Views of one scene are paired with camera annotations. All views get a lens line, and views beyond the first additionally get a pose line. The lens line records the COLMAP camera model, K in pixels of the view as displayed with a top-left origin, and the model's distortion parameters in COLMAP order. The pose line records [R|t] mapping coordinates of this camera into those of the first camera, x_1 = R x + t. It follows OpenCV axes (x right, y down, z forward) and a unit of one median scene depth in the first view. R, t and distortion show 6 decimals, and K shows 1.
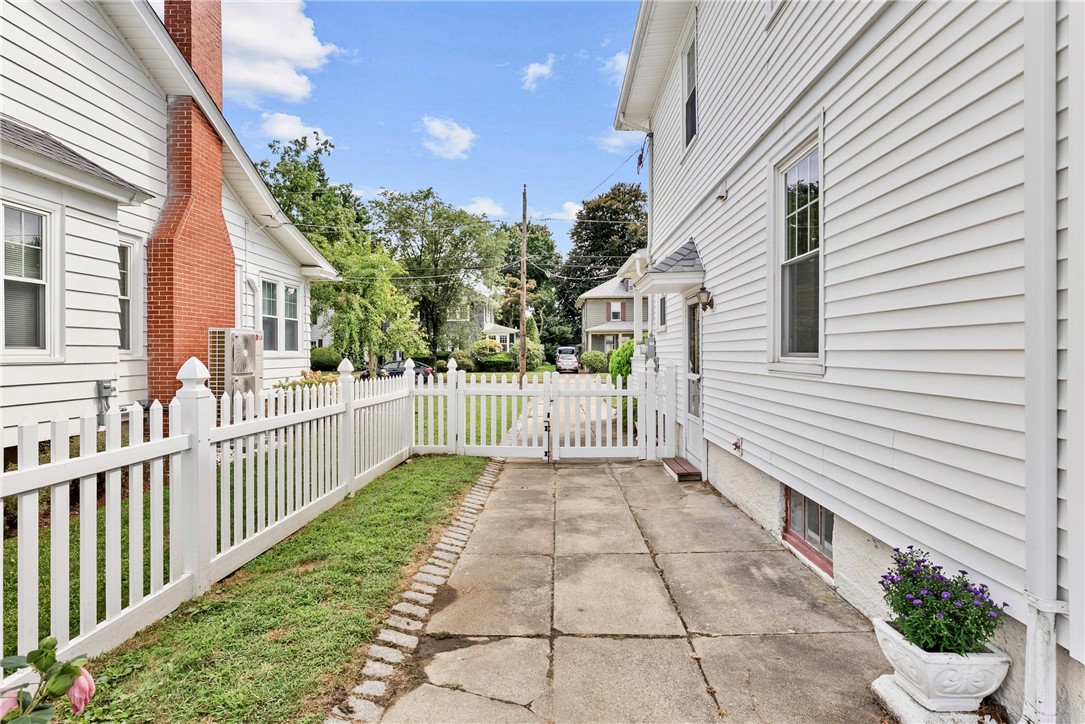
lens RADIAL K [[551.2, 0, 538.5], [0, 551.2, 351.6], [0, 0, 1]] dist [-0.019862, -0.000064]
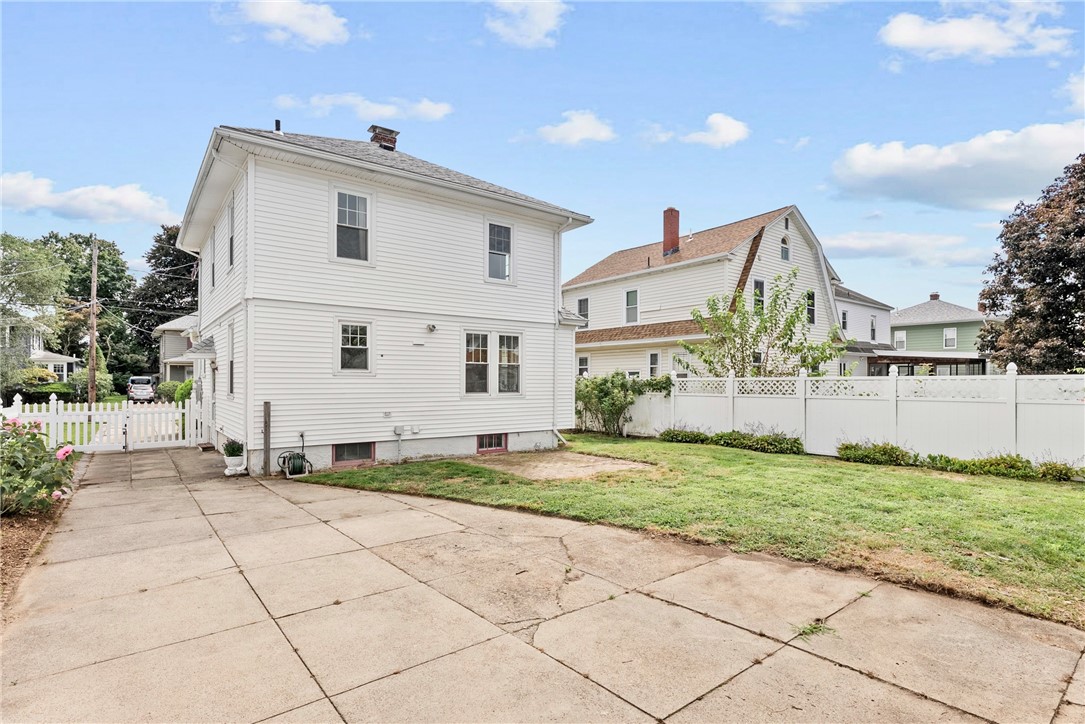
lens RADIAL K [[540.0, 0, 517.5], [0, 540.0, 382.5], [0, 0, 1]] dist [0.002107, 0.000064]
pose [[0.791112, 0.004206, 0.611657, -0.035667], [-0.007354, 0.999969, 0.002636, -0.025588], [-0.611627, -0.006583, 0.791119, -0.823424]]
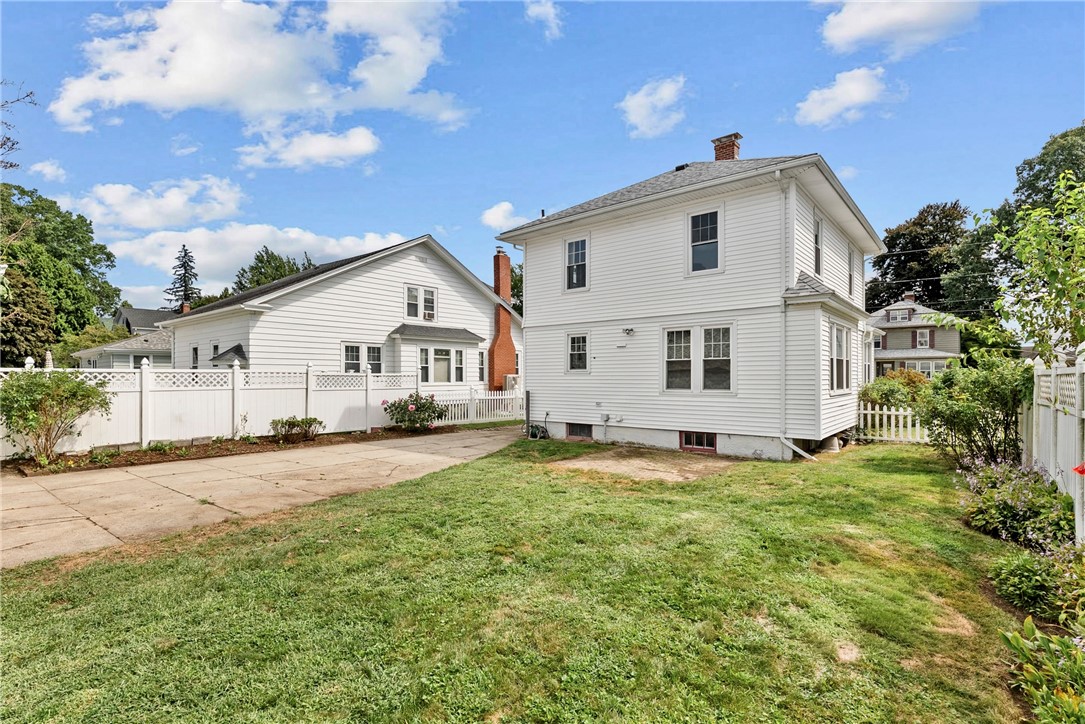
lens RADIAL K [[517.2, 0, 542.7], [0, 517.2, 375.8], [0, 0, 1]] dist [-0.002239, -0.000189]
pose [[0.783328, -0.000279, -0.621608, 1.078158], [0.002926, 0.999990, 0.003238, -0.032833], [0.621601, -0.004356, 0.783322, -0.917904]]
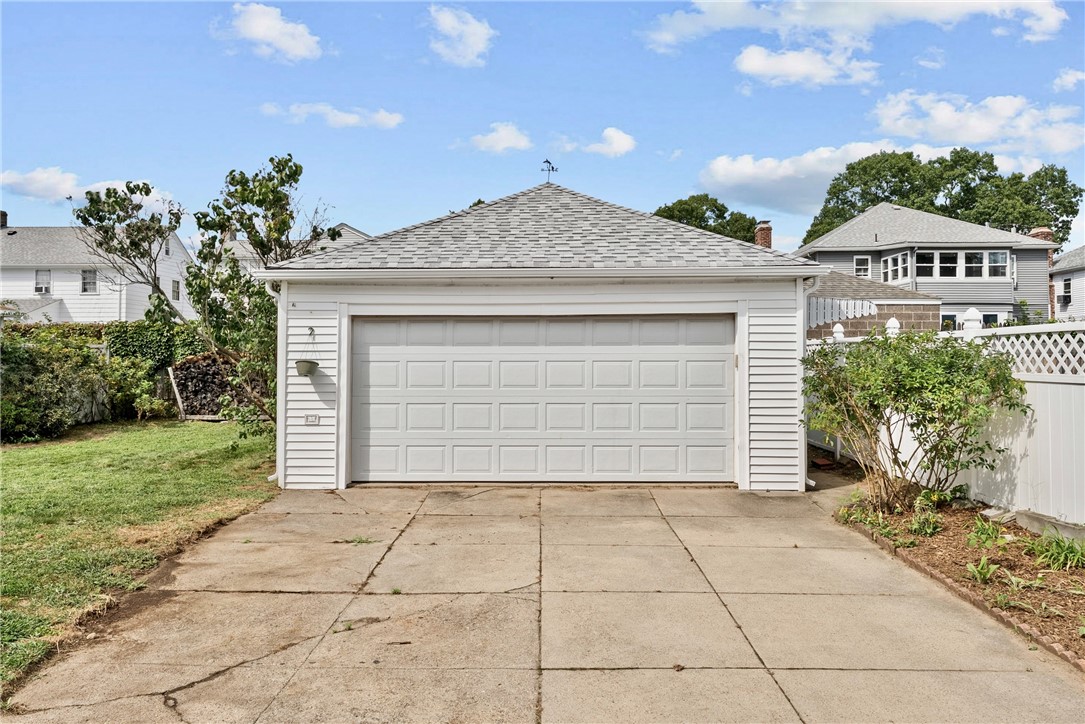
lens RADIAL K [[721.6, 0, 529.1], [0, 721.6, 343.4], [0, 0, 1]] dist [0.007208, -0.000043]
pose [[-0.999659, 0.003580, 0.025864, 0.164698], [0.002928, 0.999678, -0.025209, -0.016737], [-0.025946, -0.025124, -0.999348, -0.073339]]
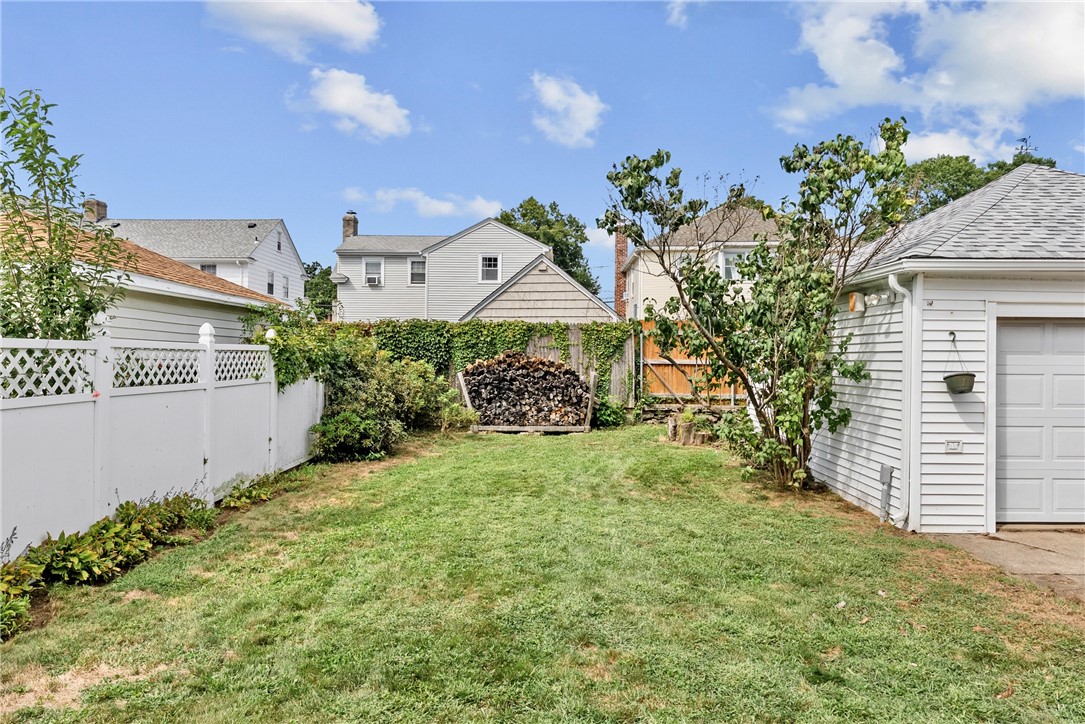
lens RADIAL K [[710.9, 0, 542.0], [0, 710.9, 352.5], [0, 0, 1]] dist [0.000320, 0.000455]
pose [[-0.999994, -0.003296, -0.000567, 0.803443], [-0.003290, 0.999925, -0.011802, -0.028401], [0.000606, -0.011800, -0.999930, -0.237042]]
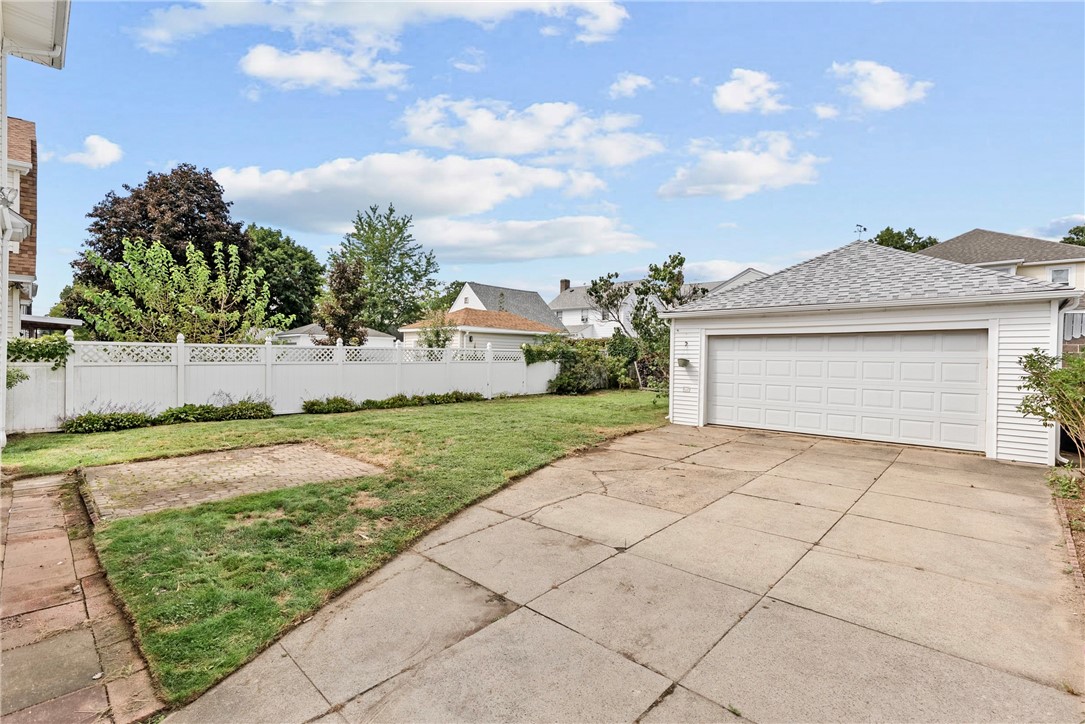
lens RADIAL K [[488.0, 0, 521.1], [0, 488.0, 361.1], [0, 0, 1]] dist [0.000122, -0.000047]
pose [[-0.727104, -0.014356, 0.686377, -0.039811], [-0.012751, 0.999891, 0.007406, -0.017030], [-0.686409, -0.003367, -0.727208, 0.143464]]
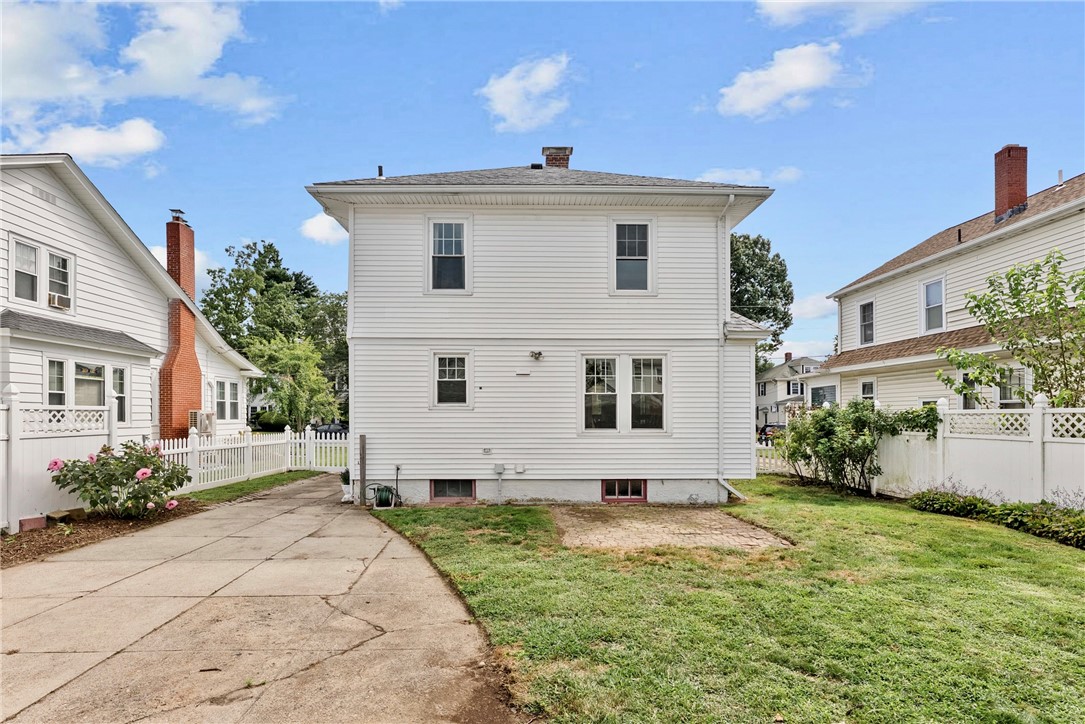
lens RADIAL K [[539.8, 0, 526.3], [0, 539.8, 412.5], [0, 0, 1]] dist [0.000268, -0.000441]
pose [[0.998889, 0.004692, 0.046887, 0.428011], [-0.004640, 0.999988, -0.001226, -0.027640], [-0.046892, 0.001007, 0.998899, -0.816183]]
